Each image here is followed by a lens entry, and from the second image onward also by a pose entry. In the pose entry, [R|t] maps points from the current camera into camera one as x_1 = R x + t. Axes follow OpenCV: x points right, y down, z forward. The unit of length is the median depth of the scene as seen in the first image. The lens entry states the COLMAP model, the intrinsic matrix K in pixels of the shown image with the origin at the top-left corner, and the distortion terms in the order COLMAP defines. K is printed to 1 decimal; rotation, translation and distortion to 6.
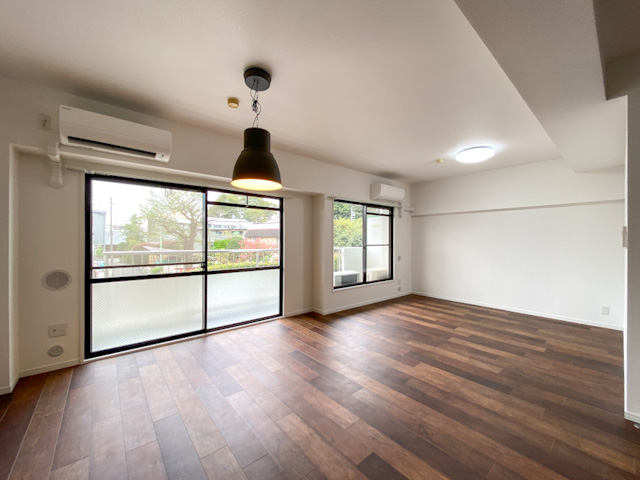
lens RADIAL K [[256.4, 0, 321.8], [0, 256.4, 240.5], [0, 0, 1]] dist [0.014634, 0.000150]
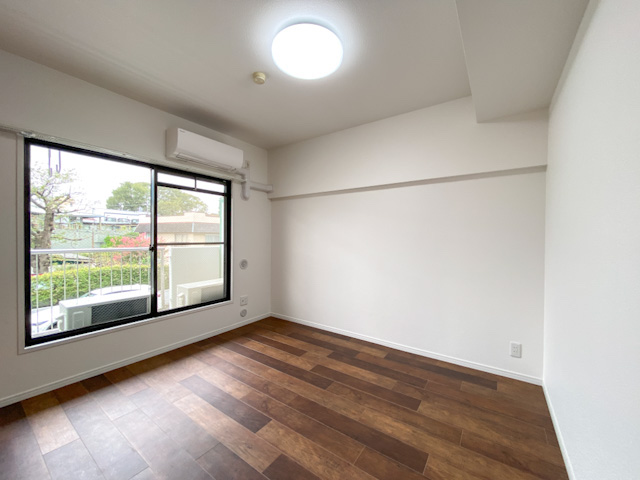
lens RADIAL K [[256.4, 0, 319.5], [0, 256.4, 238.3], [0, 0, 1]] dist [0.014634, 0.000150]
pose [[0.970449, 0.000101, 0.241308, 0.315897], [-0.000983, 0.999993, 0.003536, 0.003643], [-0.241306, -0.003669, 0.970442, 0.335152]]
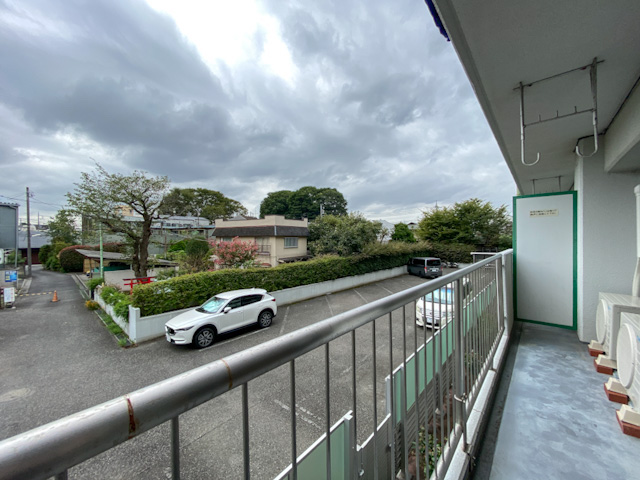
lens RADIAL K [[256.4, 0, 317.0], [0, 256.4, 242.4], [0, 0, 1]] dist [0.014634, 0.000150]
pose [[0.989968, -0.013105, 0.140682, -0.397647], [0.011489, 0.999858, 0.012292, -0.006195], [-0.140823, -0.010552, 0.989979, 0.604127]]
